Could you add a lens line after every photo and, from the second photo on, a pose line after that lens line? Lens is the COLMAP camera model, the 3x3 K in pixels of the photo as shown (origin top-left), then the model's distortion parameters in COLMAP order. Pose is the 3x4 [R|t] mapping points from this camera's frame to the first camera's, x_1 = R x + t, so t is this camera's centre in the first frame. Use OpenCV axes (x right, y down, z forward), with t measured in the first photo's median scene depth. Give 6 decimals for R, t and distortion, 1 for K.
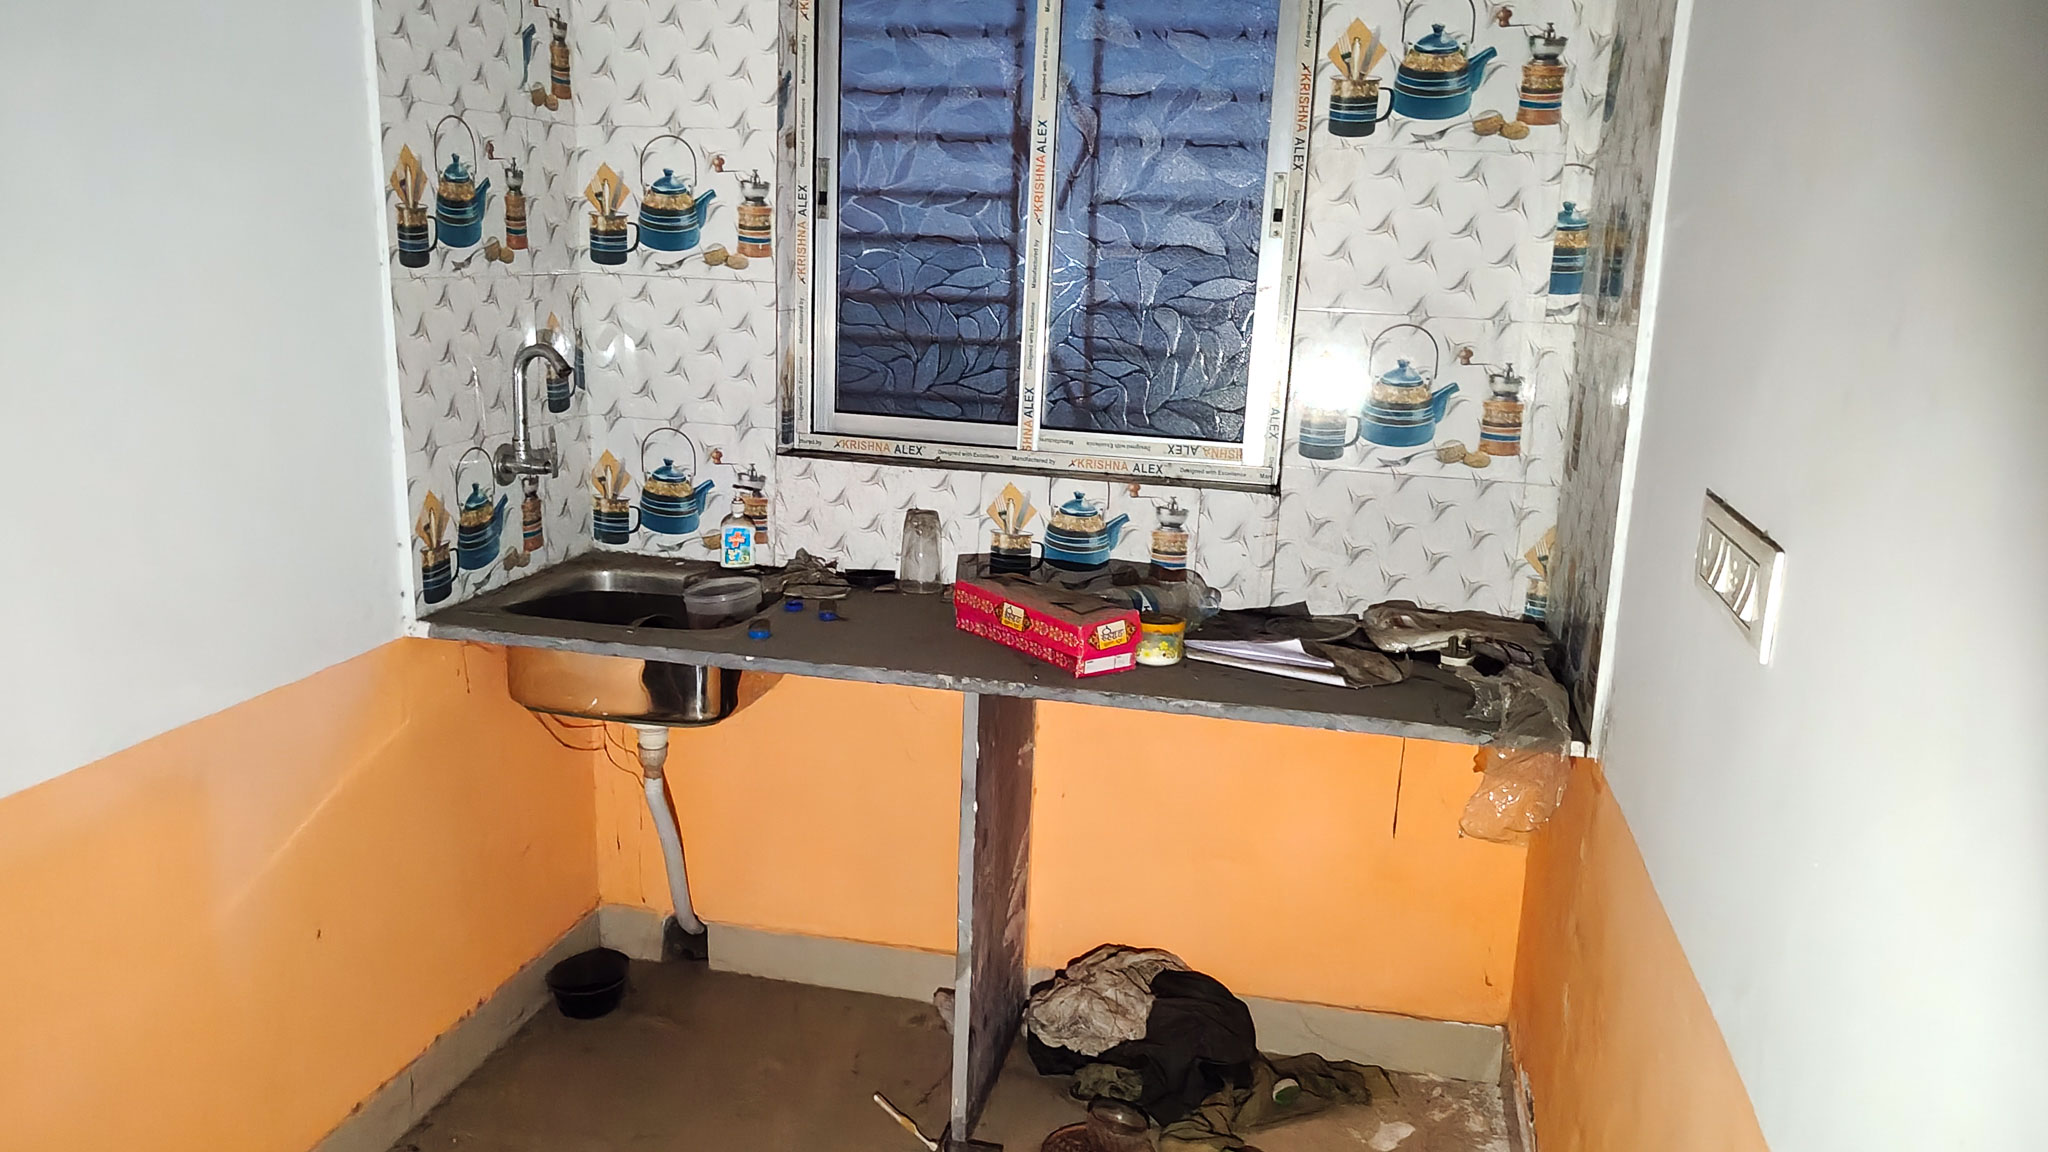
lens RADIAL K [[1437.8, 0, 1017.7], [0, 1437.8, 562.2], [0, 0, 1]] dist [0.018139, -0.035407]
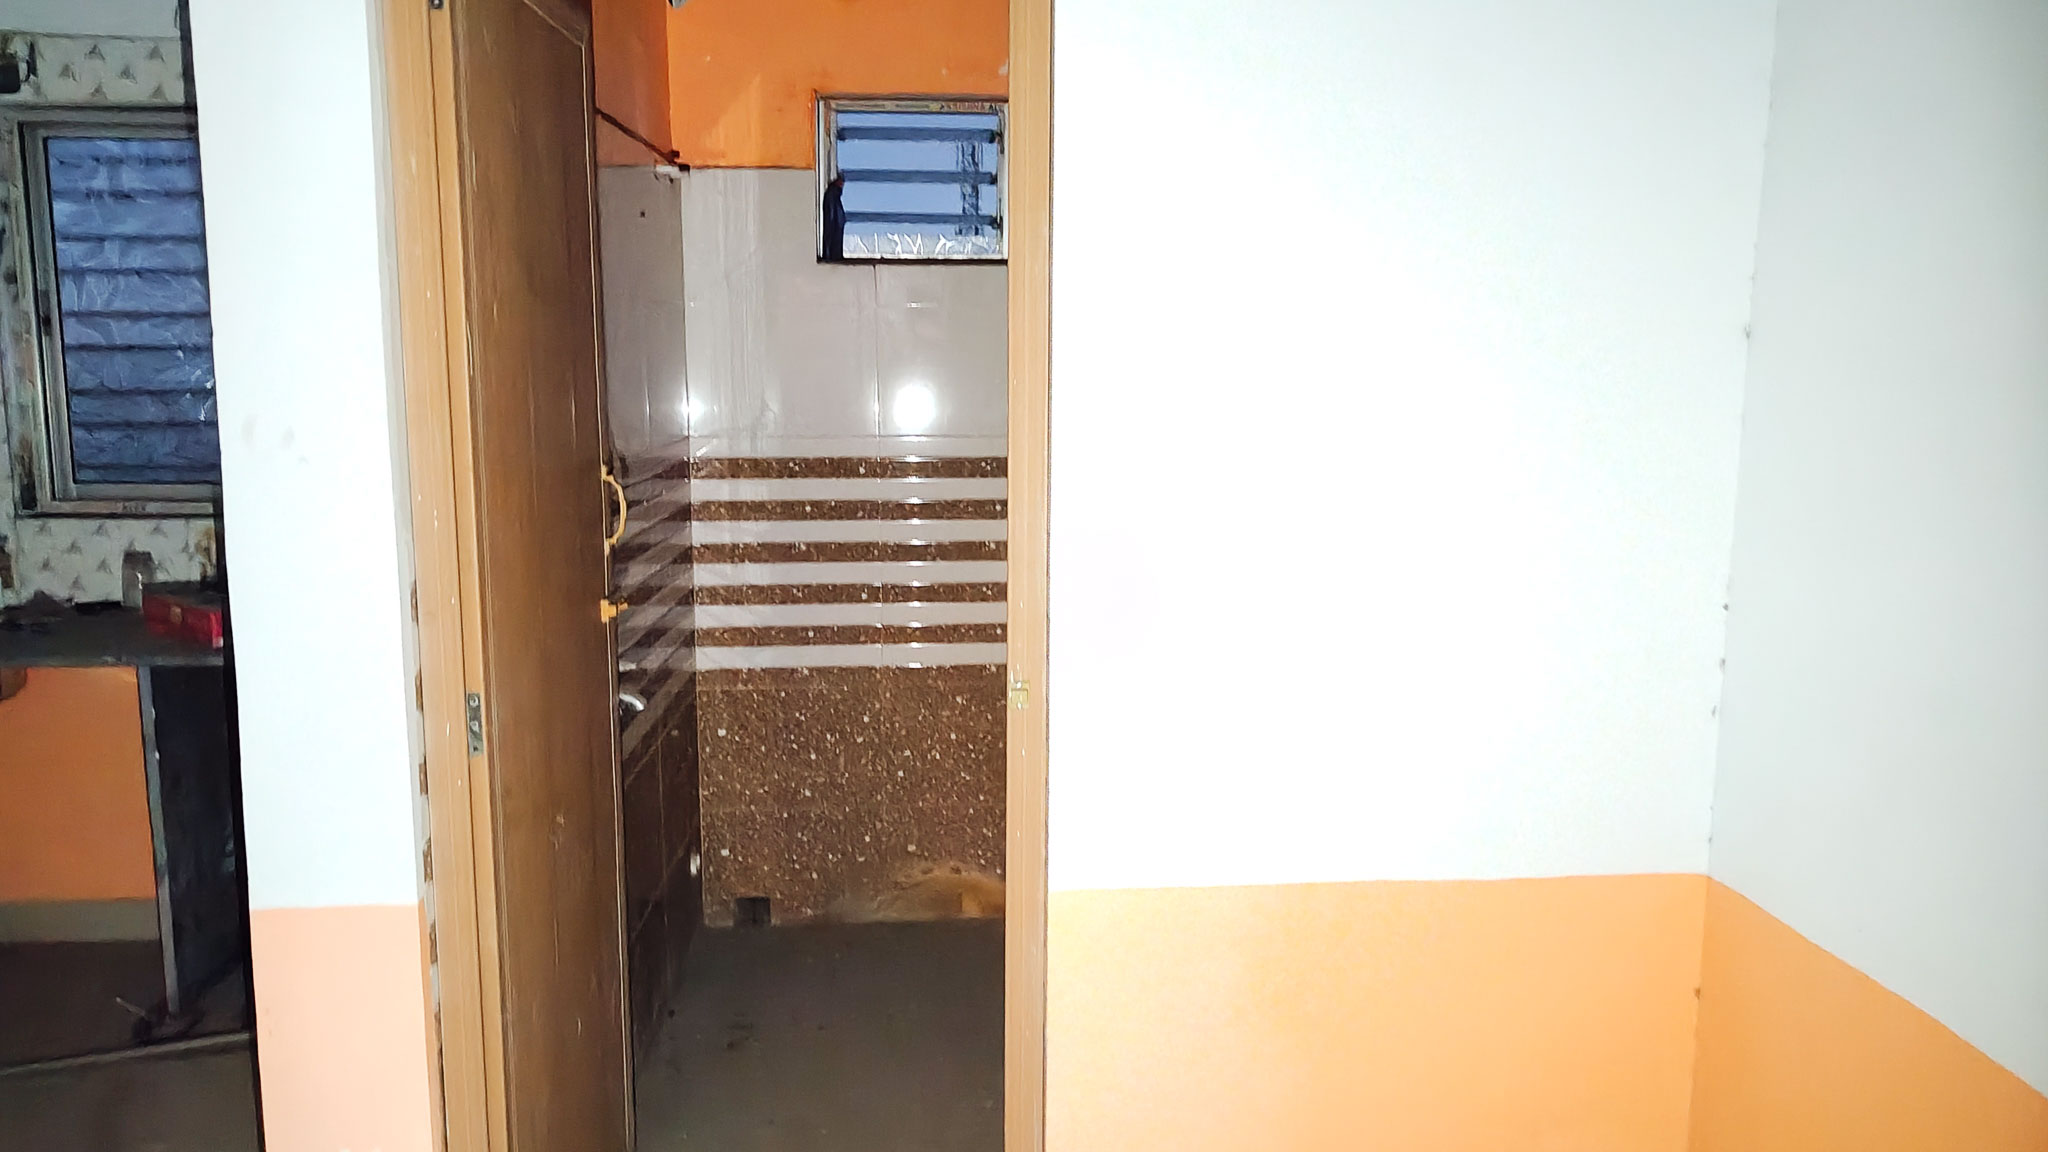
lens RADIAL K [[1437.8, 0, 1019.1], [0, 1437.8, 559.2], [0, 0, 1]] dist [0.018139, -0.035407]
pose [[0.958264, -0.076319, 0.275511, 0.341656], [0.093597, 0.994349, -0.050099, 0.112189], [-0.270131, 0.073795, 0.959992, -0.482081]]
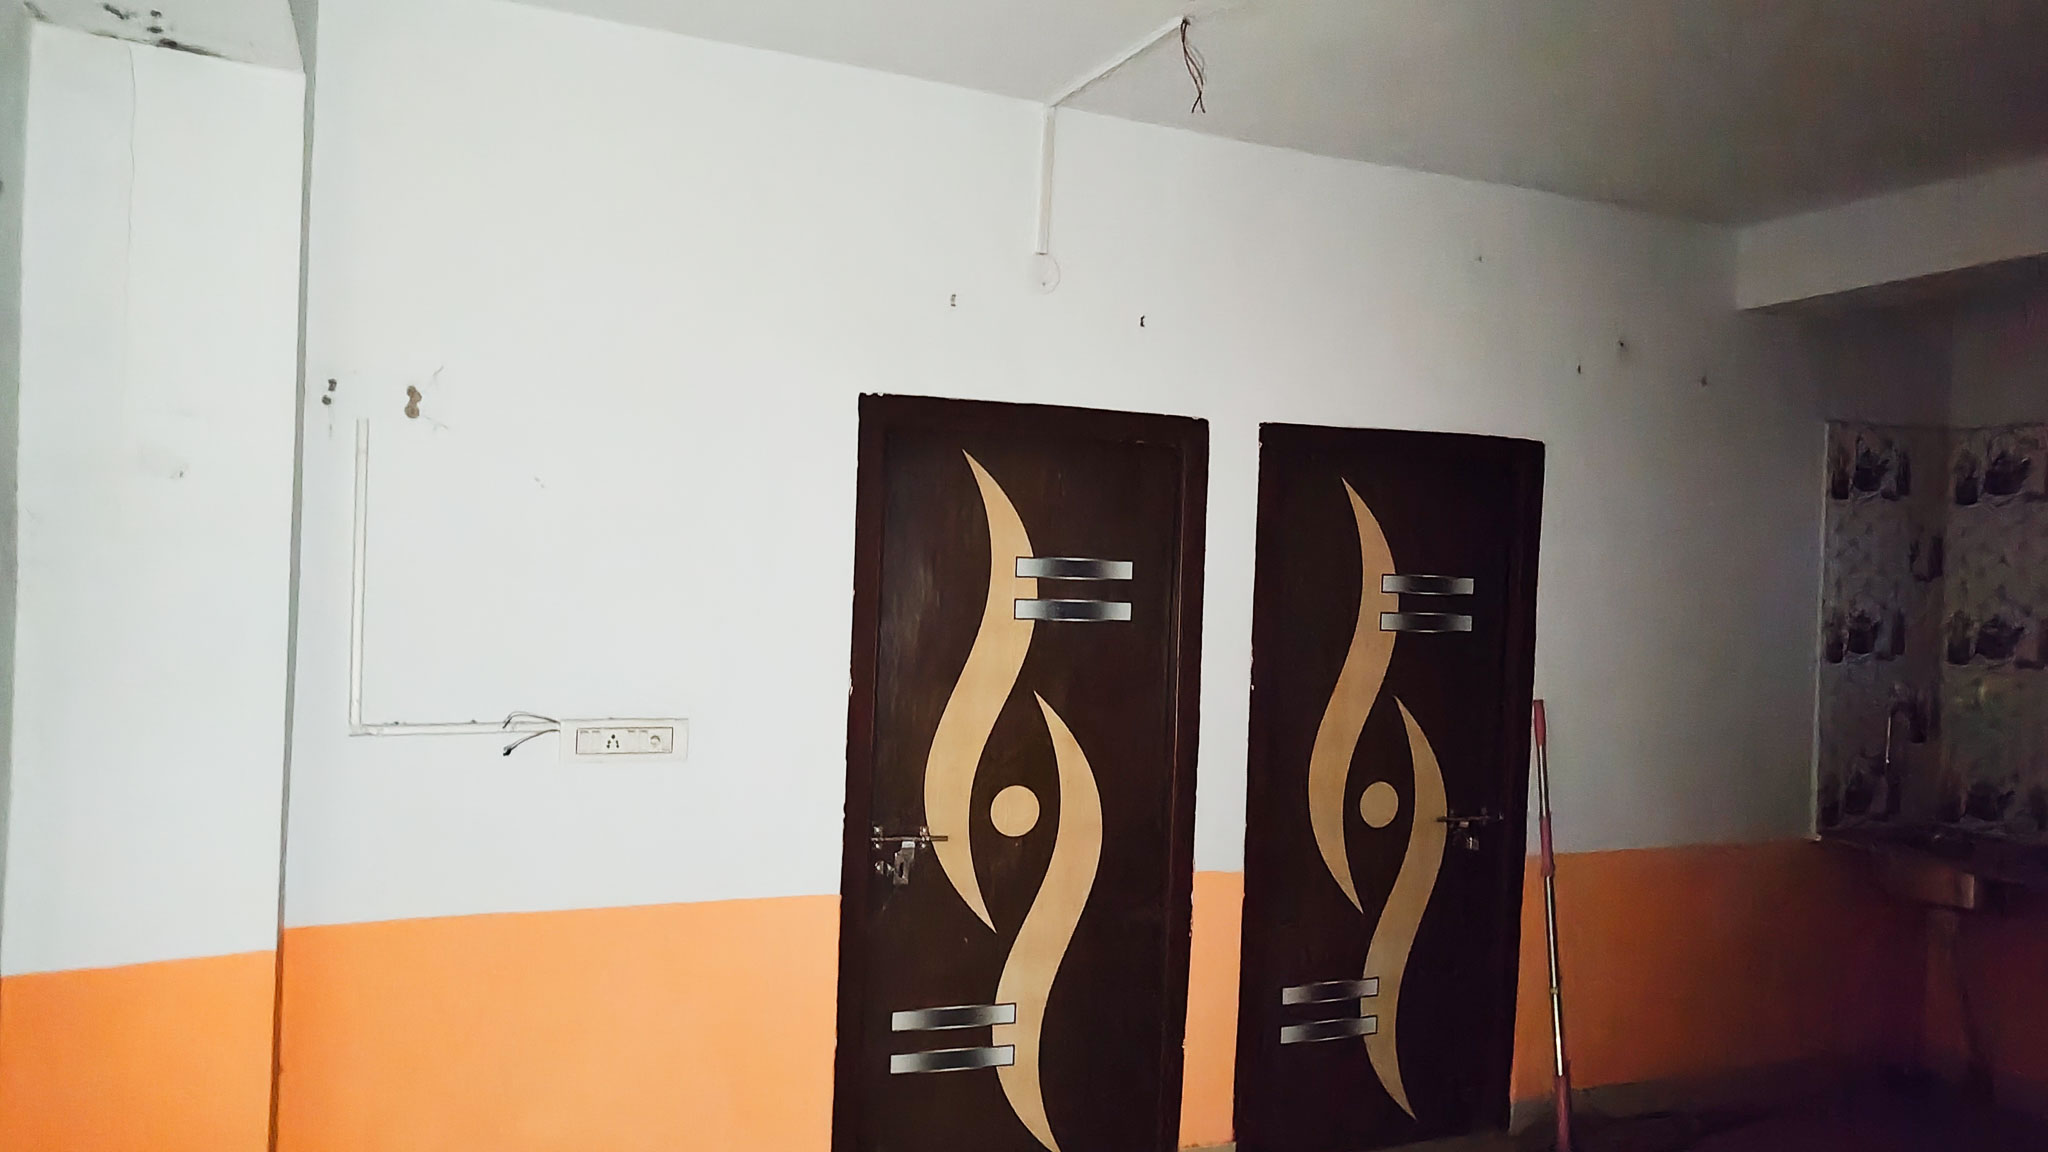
lens RADIAL K [[1437.8, 0, 1025.8], [0, 1437.8, 591.6], [0, 0, 1]] dist [0.018139, -0.035407]
pose [[0.550520, -0.009149, -0.834772, 0.583671], [-0.194626, 0.970980, -0.138994, 0.183271], [0.811818, 0.238987, 0.532763, -0.934285]]
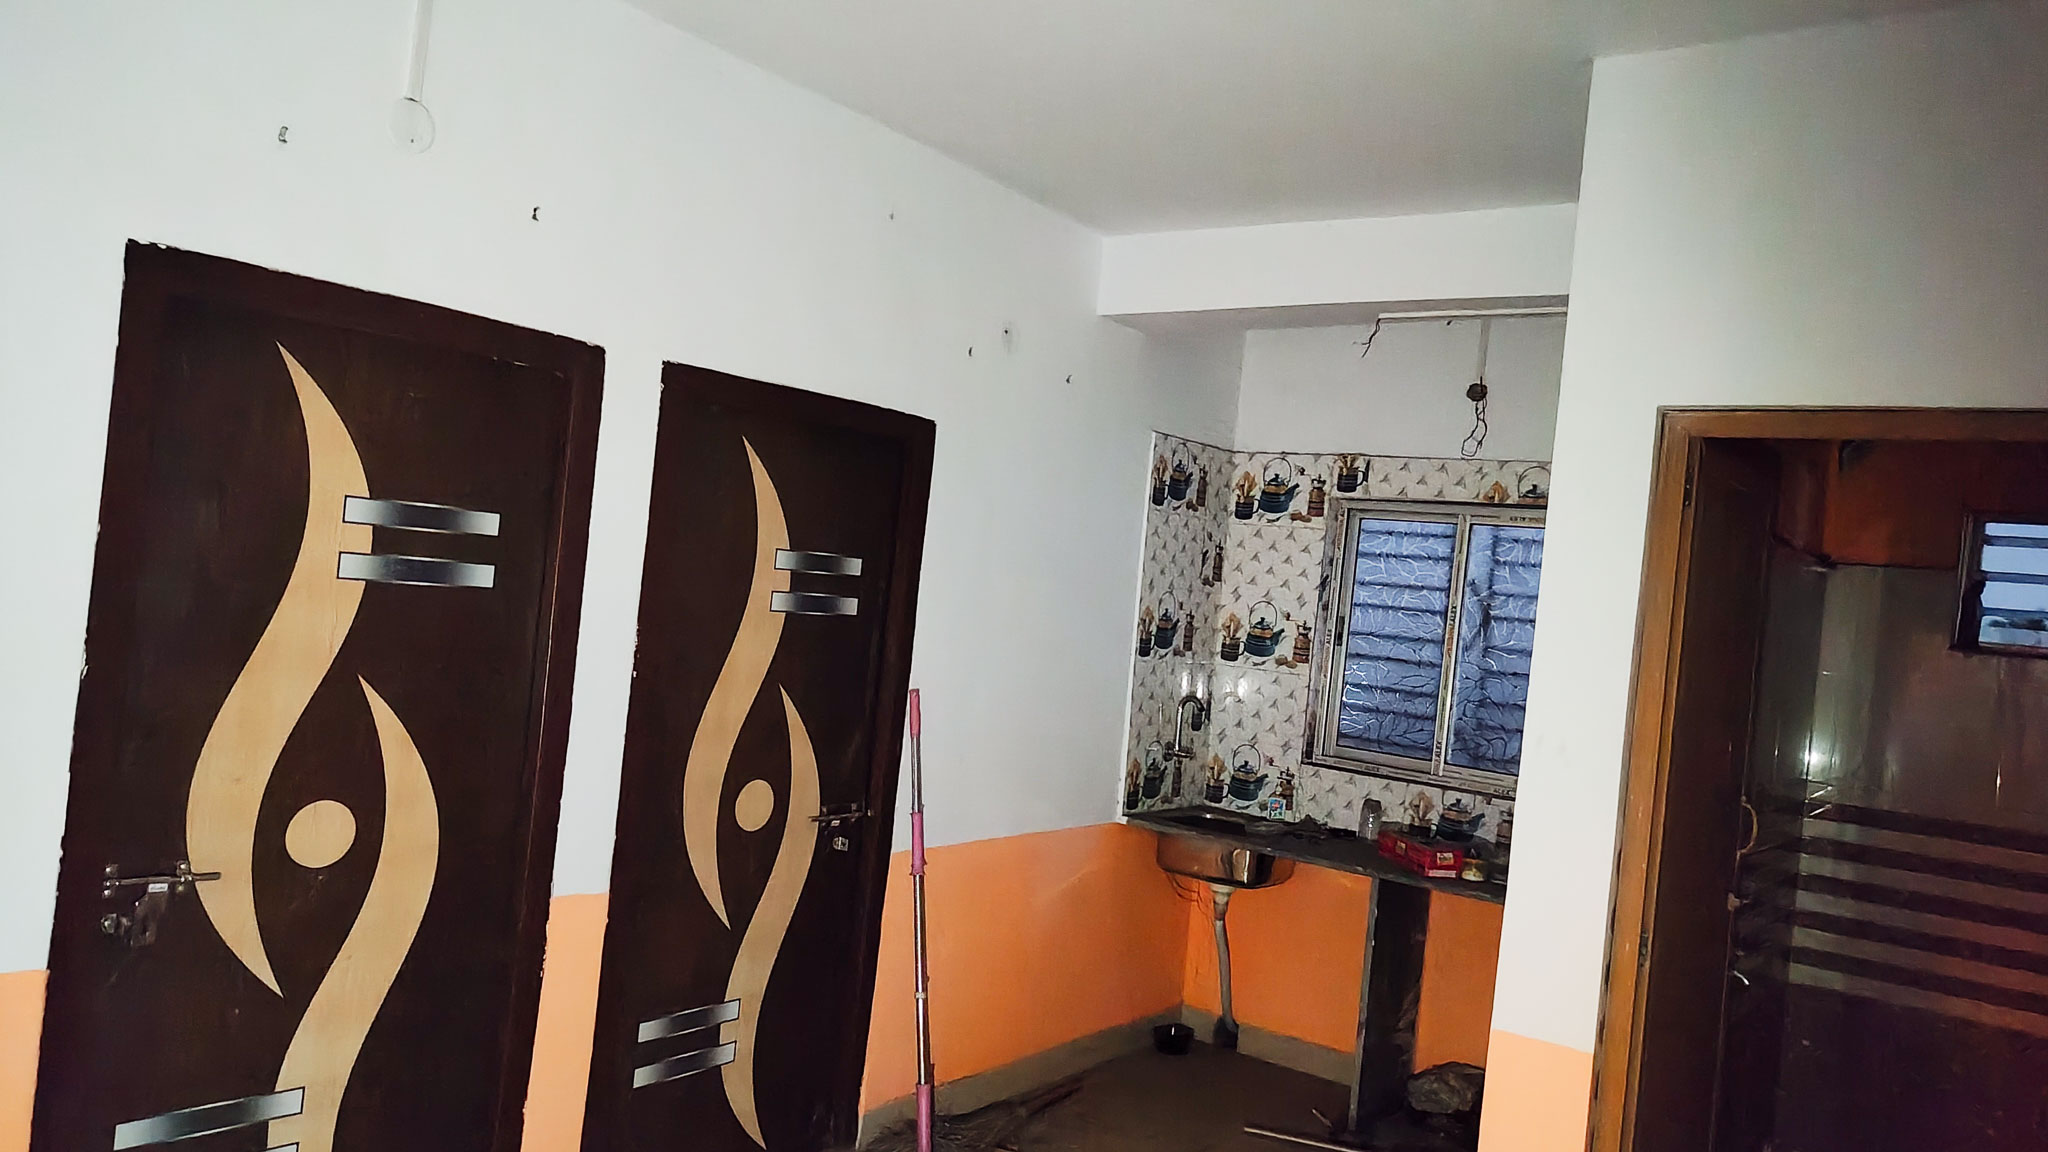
lens RADIAL K [[1437.8, 0, 1026.7], [0, 1437.8, 583.2], [0, 0, 1]] dist [0.018139, -0.035407]
pose [[0.908968, 0.049926, -0.413865, 0.288094], [-0.152549, 0.963776, -0.218779, 0.173071], [0.387950, 0.261998, 0.883658, -0.922948]]
